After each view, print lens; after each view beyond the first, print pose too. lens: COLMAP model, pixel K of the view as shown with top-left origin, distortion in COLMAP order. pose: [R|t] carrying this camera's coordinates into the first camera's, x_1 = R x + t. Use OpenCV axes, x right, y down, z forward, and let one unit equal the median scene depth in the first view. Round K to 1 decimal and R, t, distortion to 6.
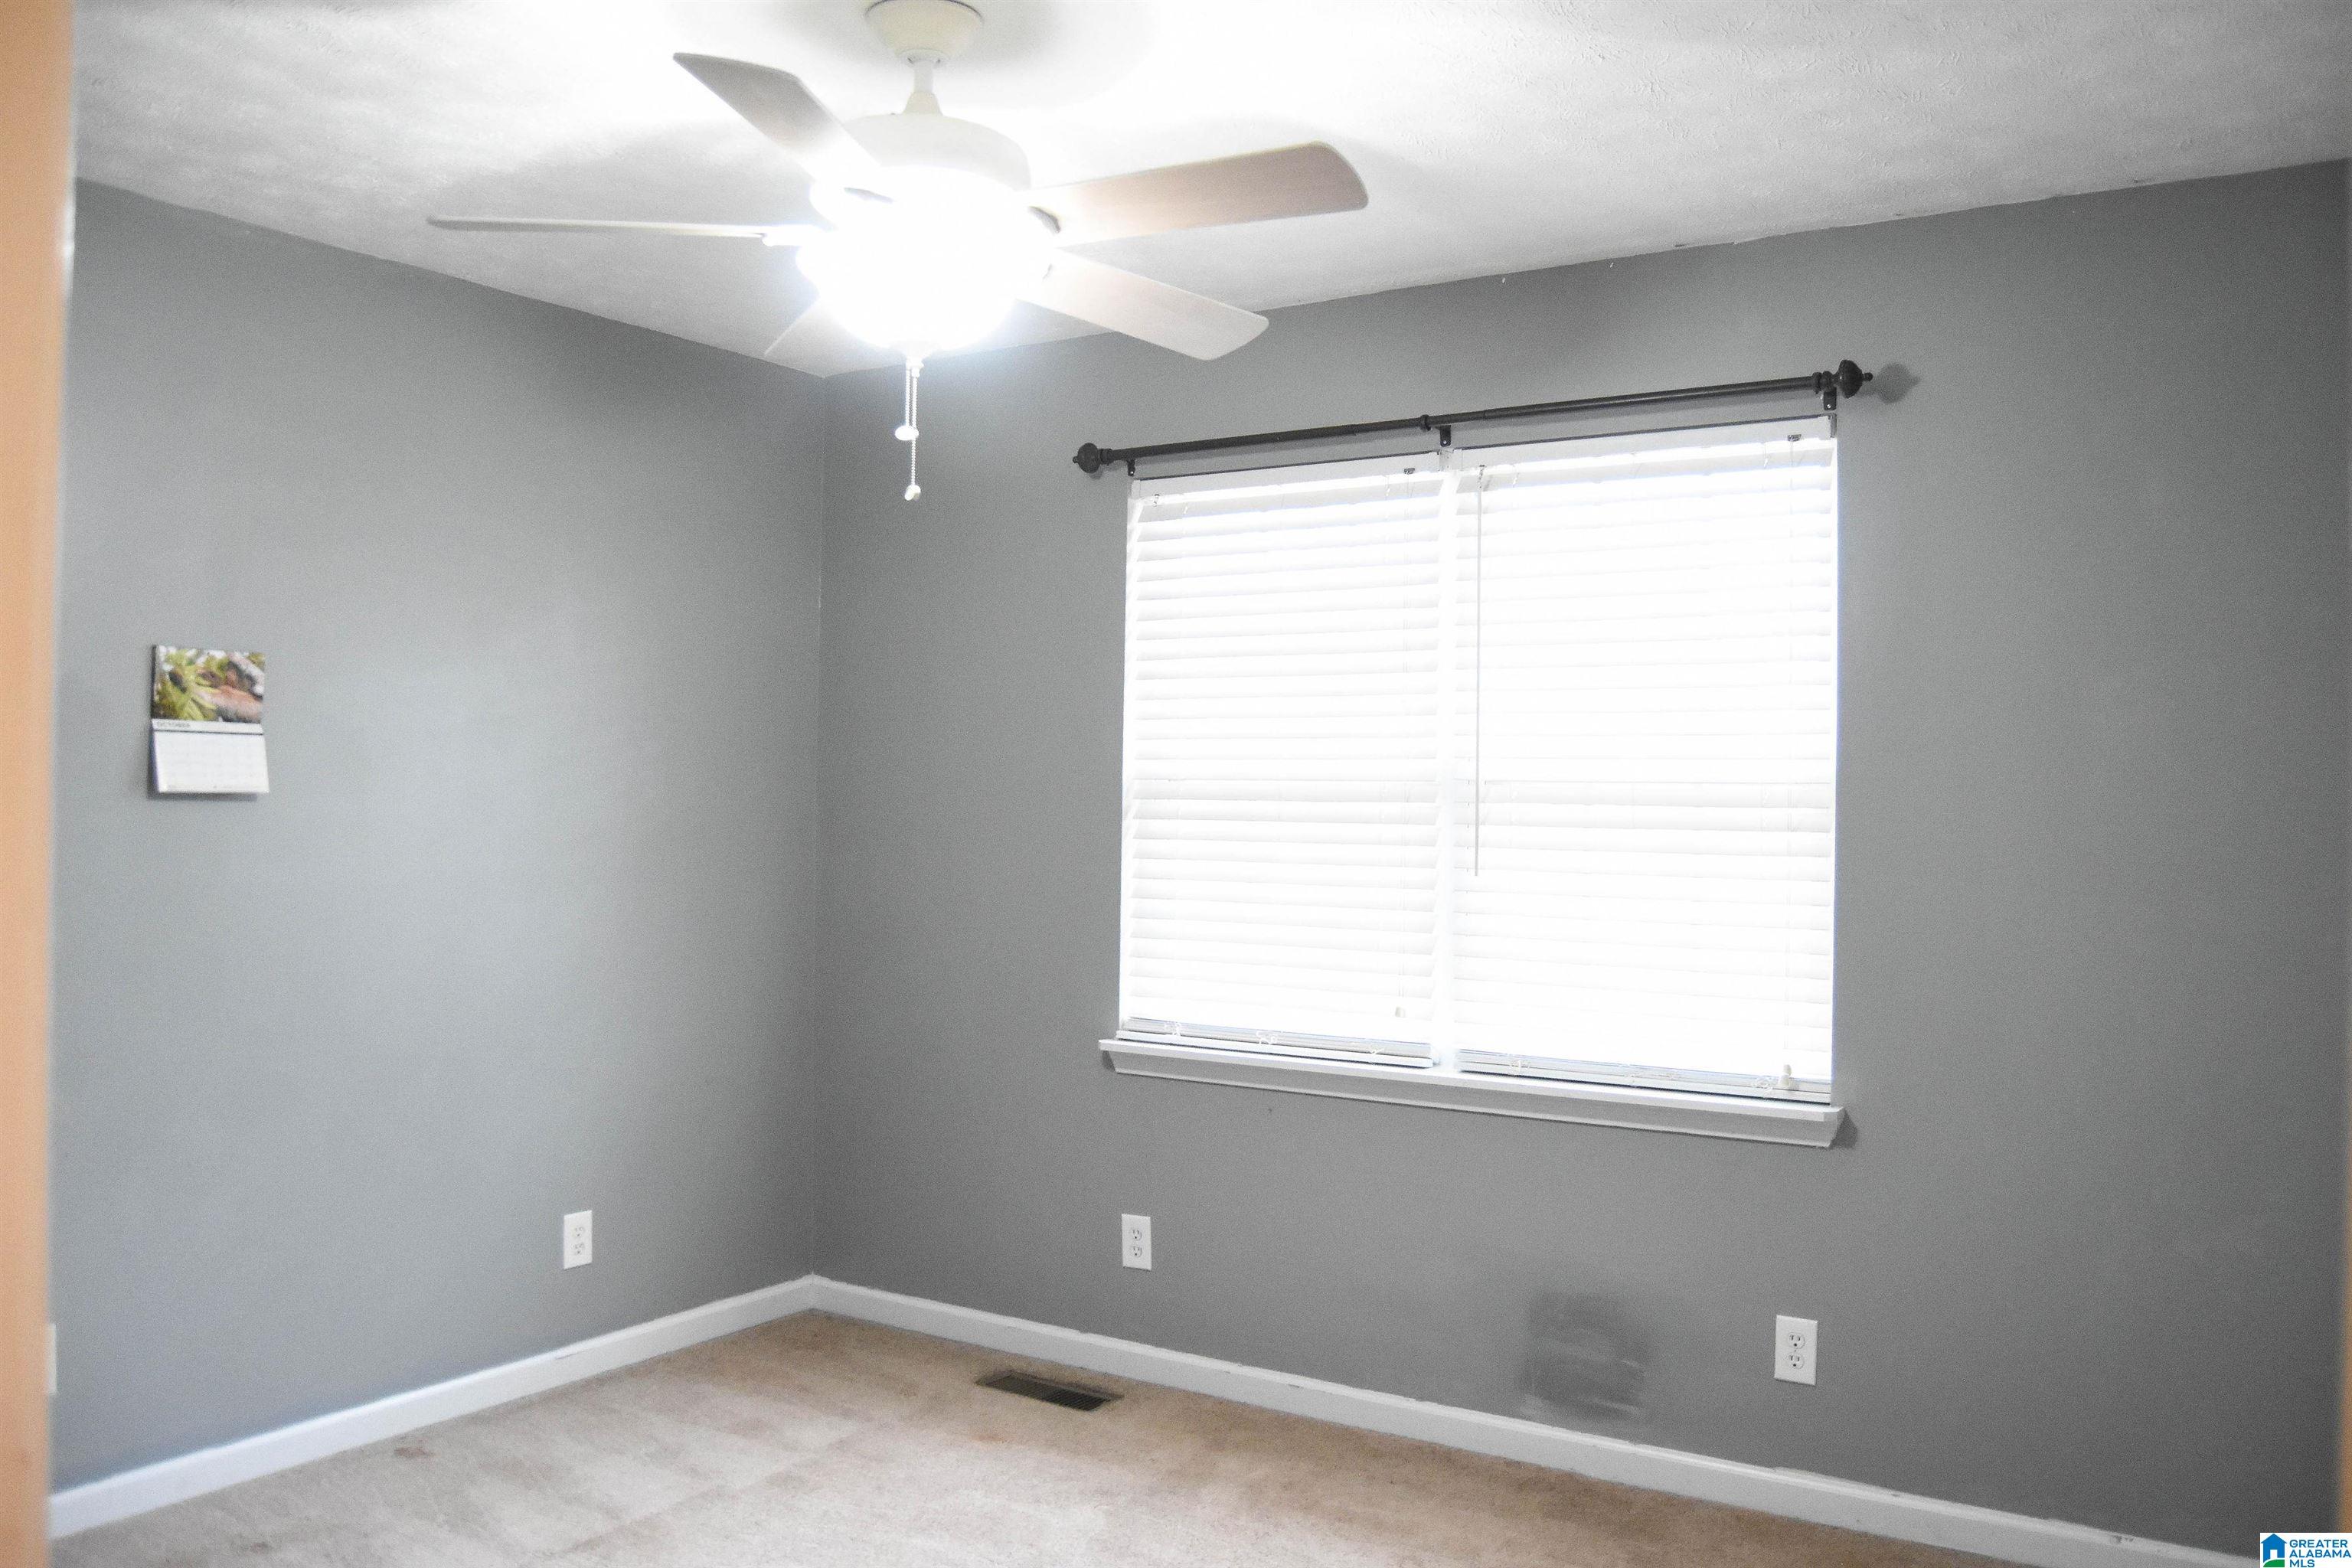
lens RADIAL K [[1869.2, 0, 1168.0], [0, 1869.2, 794.7], [0, 0, 1]] dist [-0.098486, 0.041527]
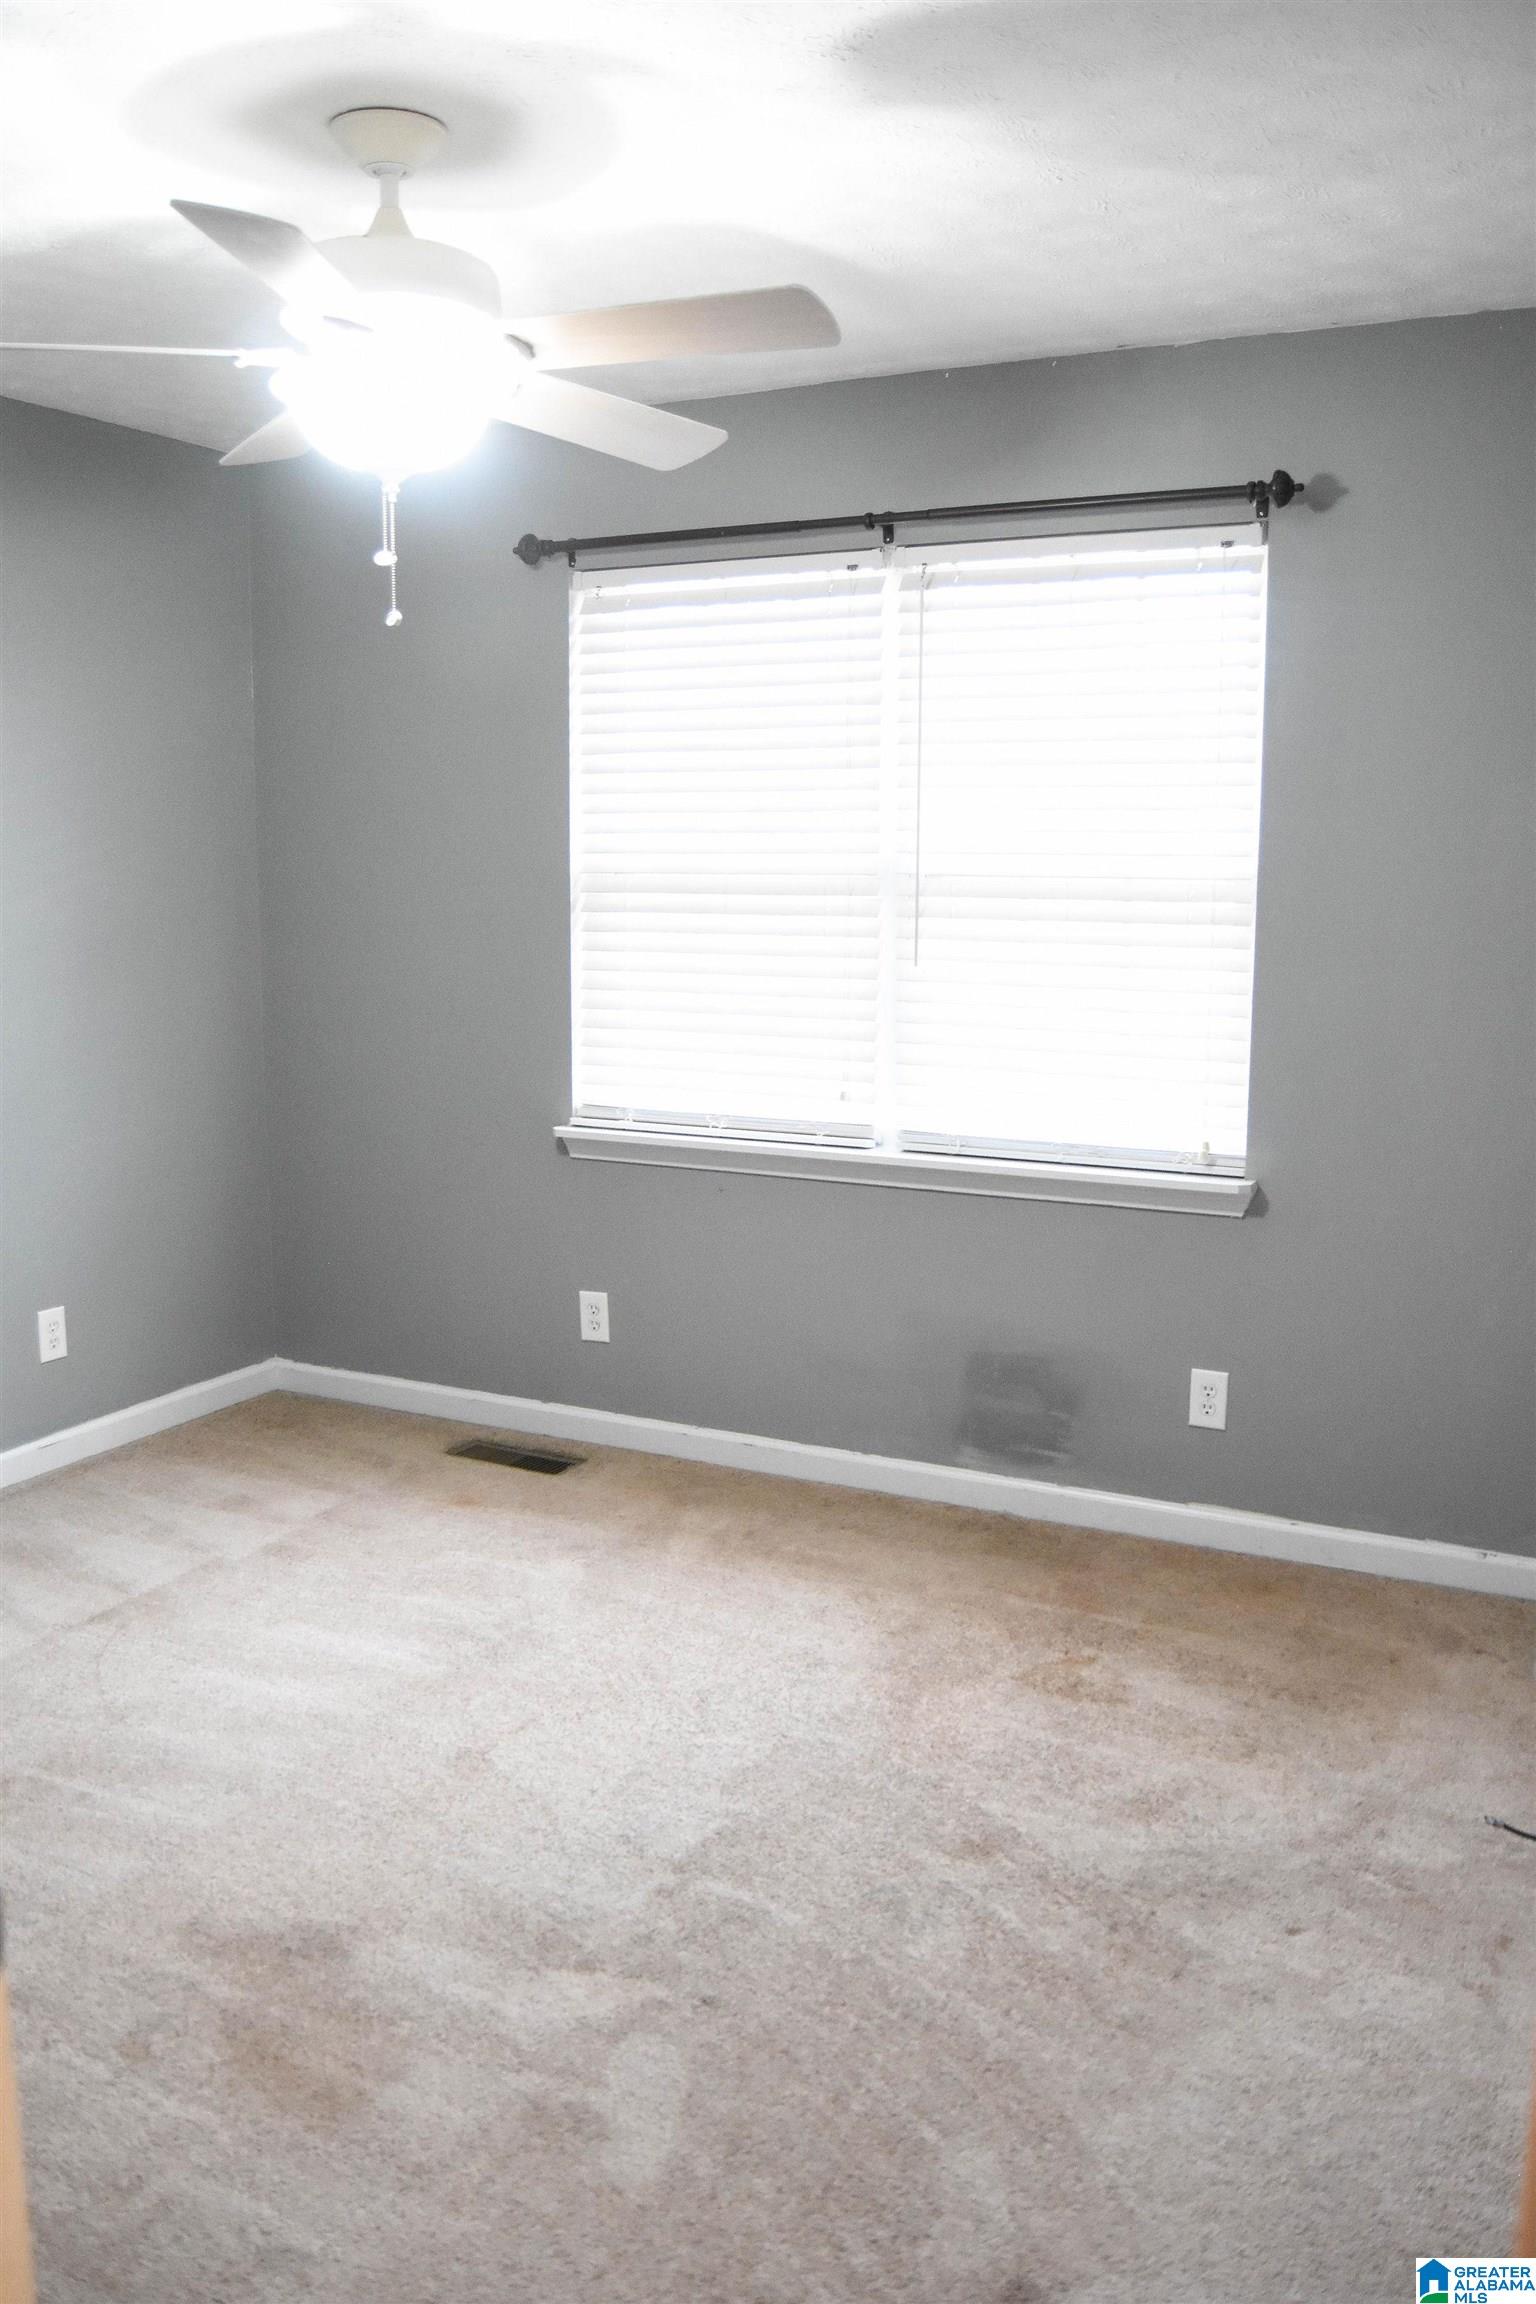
lens RADIAL K [[1960.0, 0, 716.6], [0, 1960.0, 1170.3], [0, 0, 1]] dist [-0.100467, 0.038098]
pose [[0.995844, -0.026224, 0.087221, -0.047937], [0.011009, 0.985288, 0.170545, -0.033636], [-0.090410, -0.168876, 0.981482, -0.092958]]
